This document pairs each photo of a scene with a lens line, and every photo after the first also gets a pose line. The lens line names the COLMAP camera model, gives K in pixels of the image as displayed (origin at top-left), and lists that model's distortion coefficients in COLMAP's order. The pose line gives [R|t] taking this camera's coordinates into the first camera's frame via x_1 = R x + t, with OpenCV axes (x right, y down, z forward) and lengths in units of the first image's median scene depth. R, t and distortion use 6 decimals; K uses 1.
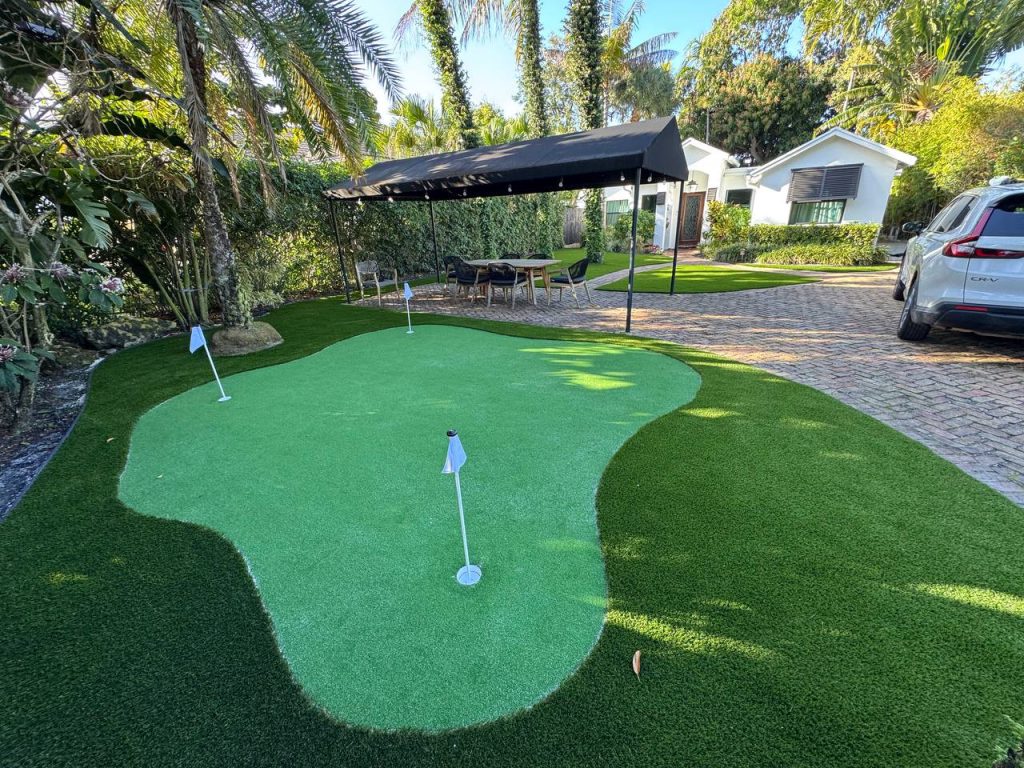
lens RADIAL K [[408.4, 0, 512.6], [0, 408.4, 383.4], [0, 0, 1]] dist [-0.005133, 0.000659]
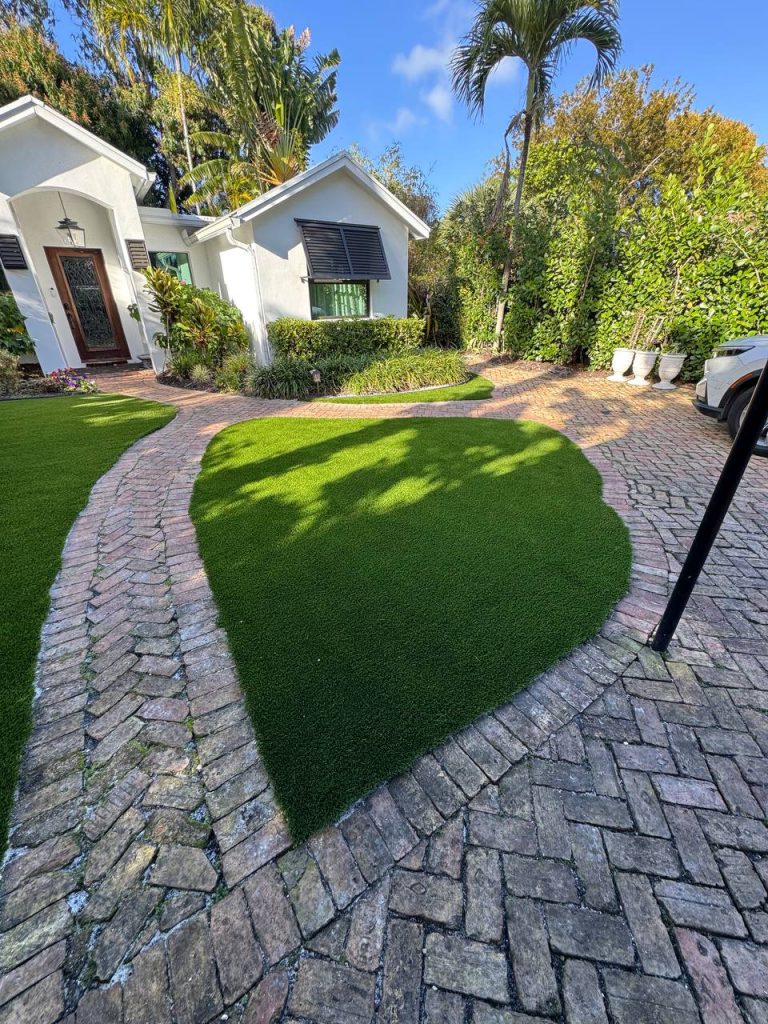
lens RADIAL K [[408.4, 0, 386.4], [0, 408.4, 508.6], [0, 0, 1]] dist [-0.005133, 0.000659]
pose [[0.419095, -0.385622, 0.821982, 0.116265], [0.325162, 0.909022, 0.260669, -0.260890], [-0.847720, 0.158032, 0.506357, 0.656659]]
